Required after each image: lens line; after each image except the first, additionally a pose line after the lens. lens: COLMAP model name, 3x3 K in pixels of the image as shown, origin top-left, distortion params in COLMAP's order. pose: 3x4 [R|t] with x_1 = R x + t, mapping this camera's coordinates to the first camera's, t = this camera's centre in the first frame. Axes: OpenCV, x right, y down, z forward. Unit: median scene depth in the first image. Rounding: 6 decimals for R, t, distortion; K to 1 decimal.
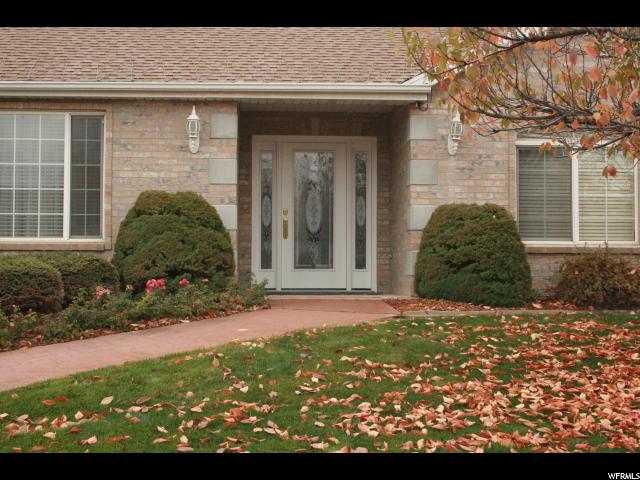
lens RADIAL K [[1223.2, 0, 320.0], [0, 1223.2, 240.0], [0, 0, 1]] dist [0.008244, 0.012882]
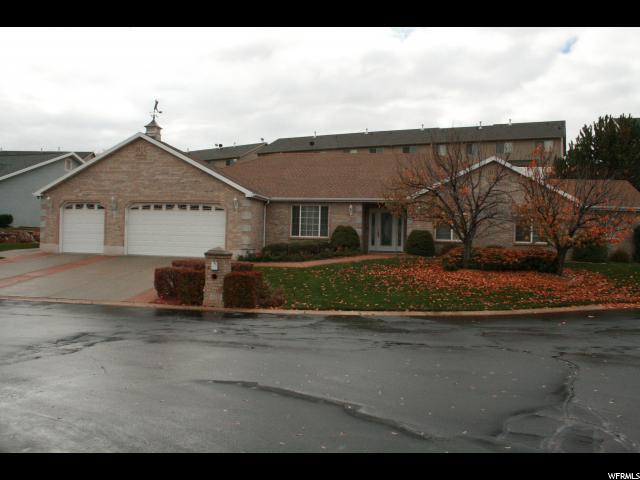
lens RADIAL K [[514.1, 0, 320.0], [0, 514.1, 240.0], [0, 0, 1]] dist [-0.049170, 0.005154]
pose [[0.980286, 0.018972, -0.196670, 0.127481], [-0.015987, 0.999732, 0.016753, -0.018808], [0.196935, -0.013279, 0.980327, -0.654281]]
